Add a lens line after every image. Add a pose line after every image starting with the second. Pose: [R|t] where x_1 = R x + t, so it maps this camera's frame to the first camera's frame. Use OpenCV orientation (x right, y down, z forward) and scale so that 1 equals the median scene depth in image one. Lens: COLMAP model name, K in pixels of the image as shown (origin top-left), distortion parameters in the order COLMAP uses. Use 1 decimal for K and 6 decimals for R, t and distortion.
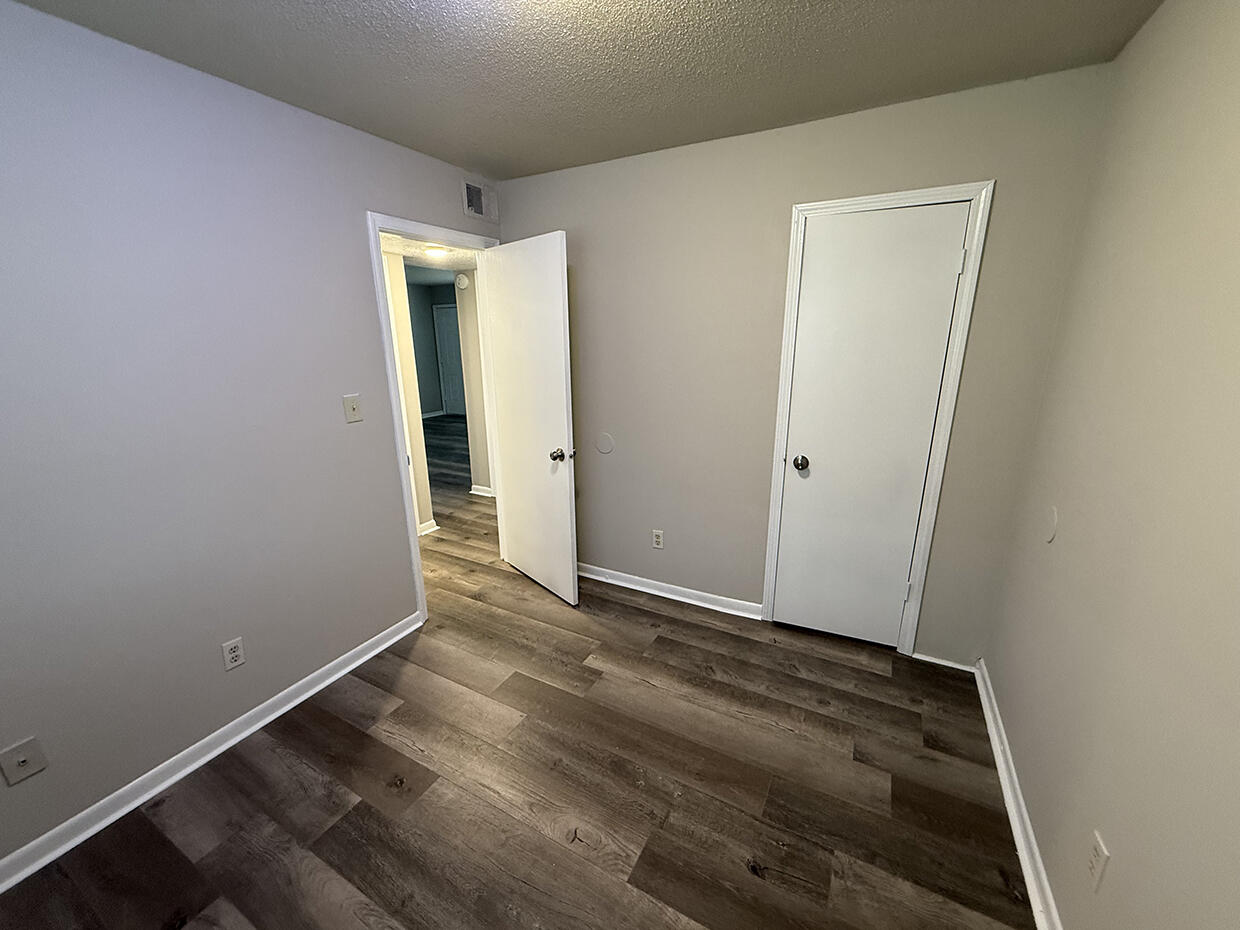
lens RADIAL K [[494.6, 0, 615.7], [0, 494.6, 465.5], [0, 0, 1]] dist [-0.000340, 0.000410]
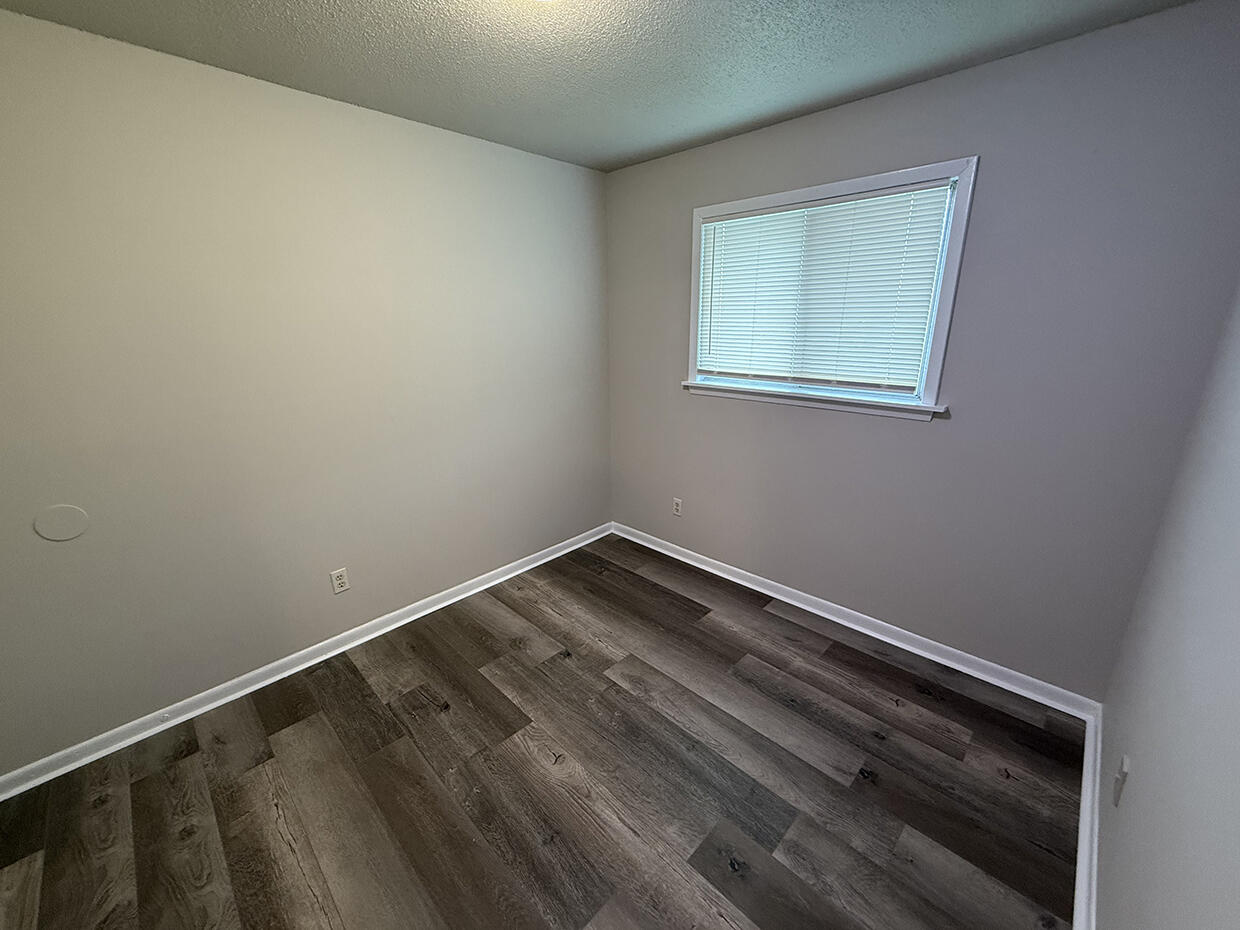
lens RADIAL K [[494.6, 0, 615.7], [0, 494.6, 465.5], [0, 0, 1]] dist [-0.000340, 0.000410]
pose [[-0.959936, -0.057917, 0.274168, -0.453482], [0.096333, 0.850566, 0.516969, -0.381526], [-0.263139, 0.522668, -0.810910, 1.432037]]
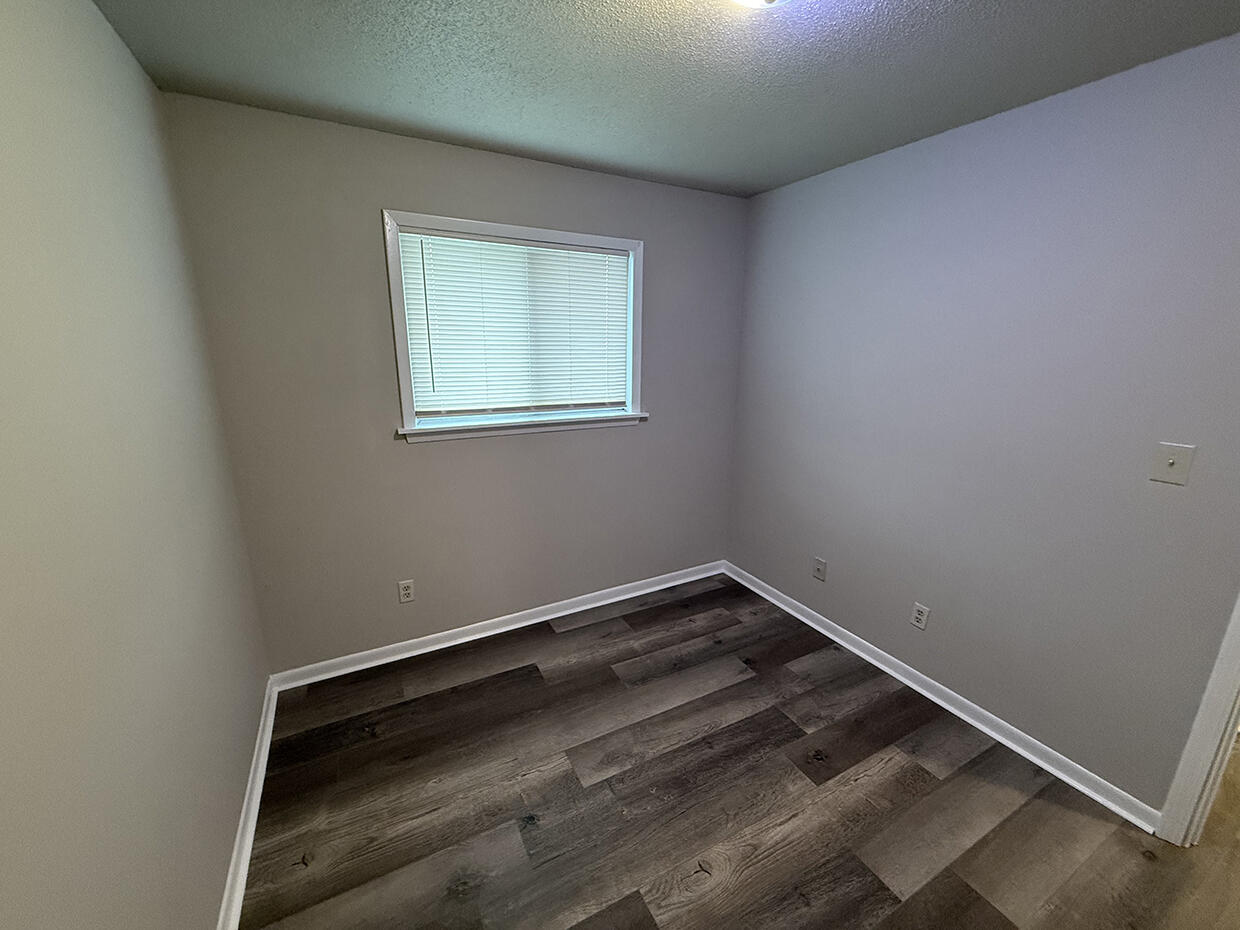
lens RADIAL K [[494.6, 0, 615.7], [0, 494.6, 465.5], [0, 0, 1]] dist [-0.000340, 0.000410]
pose [[-0.554529, 0.209412, -0.805384, 0.582051], [-0.221469, 0.895777, 0.385403, -0.270903], [0.802153, 0.392085, -0.450356, 0.918933]]
